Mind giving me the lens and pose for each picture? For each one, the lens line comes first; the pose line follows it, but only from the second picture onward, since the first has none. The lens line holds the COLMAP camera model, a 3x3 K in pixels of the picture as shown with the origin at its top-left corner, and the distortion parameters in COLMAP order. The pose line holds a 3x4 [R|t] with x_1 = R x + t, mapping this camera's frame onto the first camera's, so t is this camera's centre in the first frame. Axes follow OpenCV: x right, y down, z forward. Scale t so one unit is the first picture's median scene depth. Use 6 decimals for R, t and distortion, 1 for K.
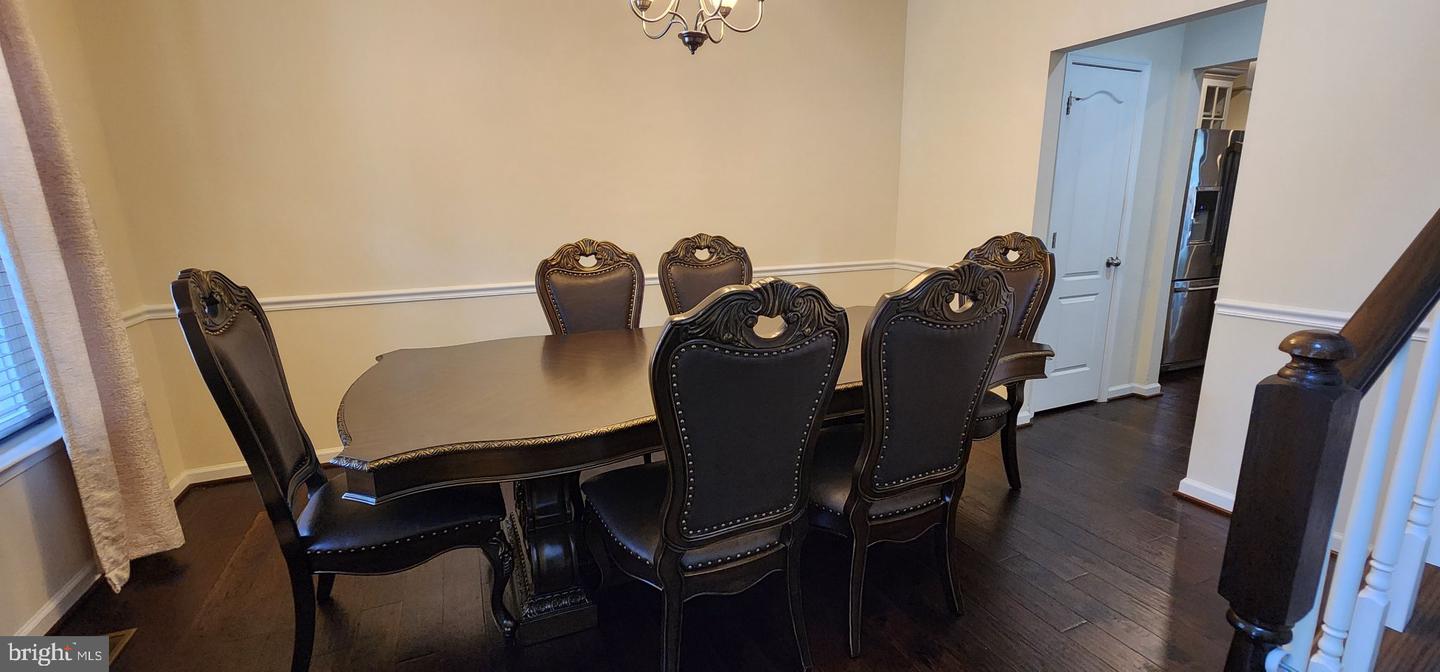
lens RADIAL K [[585.9, 0, 712.0], [0, 585.9, 339.4], [0, 0, 1]] dist [0.000633, -0.000162]
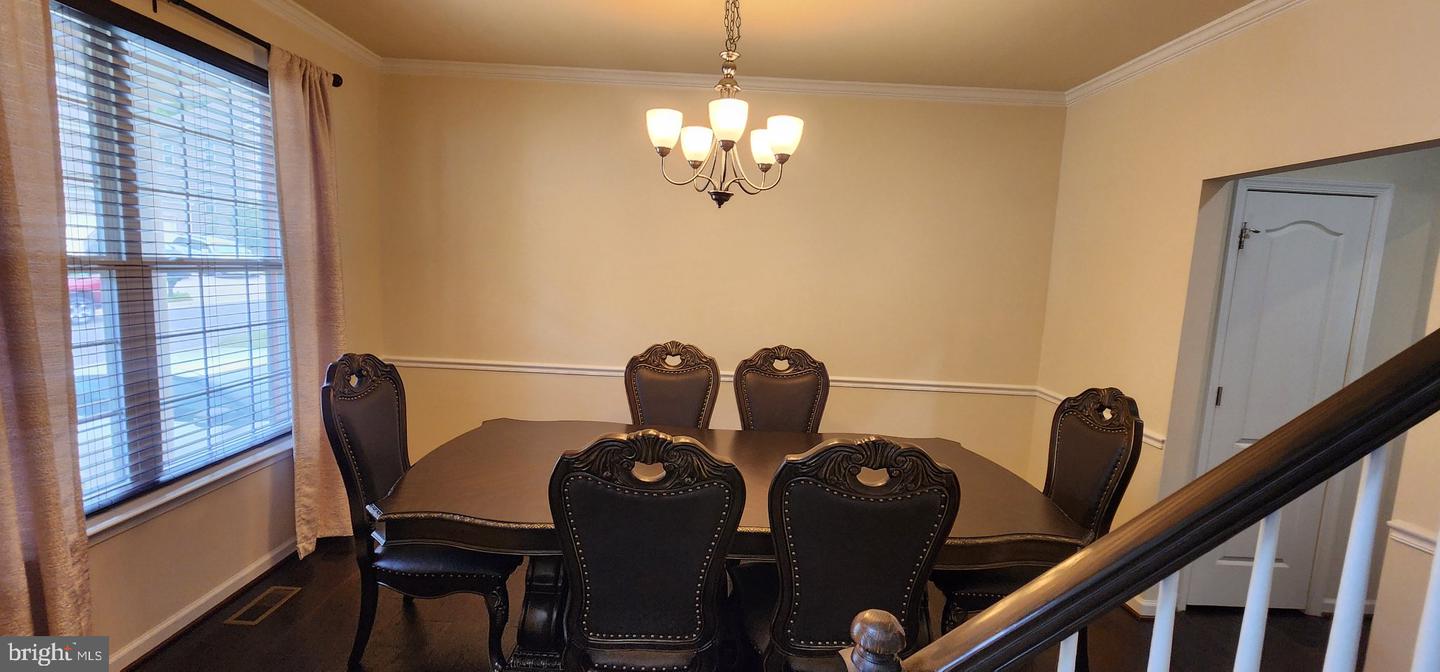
lens RADIAL K [[585.9, 0, 712.0], [0, 585.9, 339.4], [0, 0, 1]] dist [0.000633, -0.000162]
pose [[0.919791, 0.105127, -0.378065, 0.293475], [-0.146563, 0.985758, -0.082468, -0.094873], [0.364011, 0.131264, 0.922099, -0.024717]]
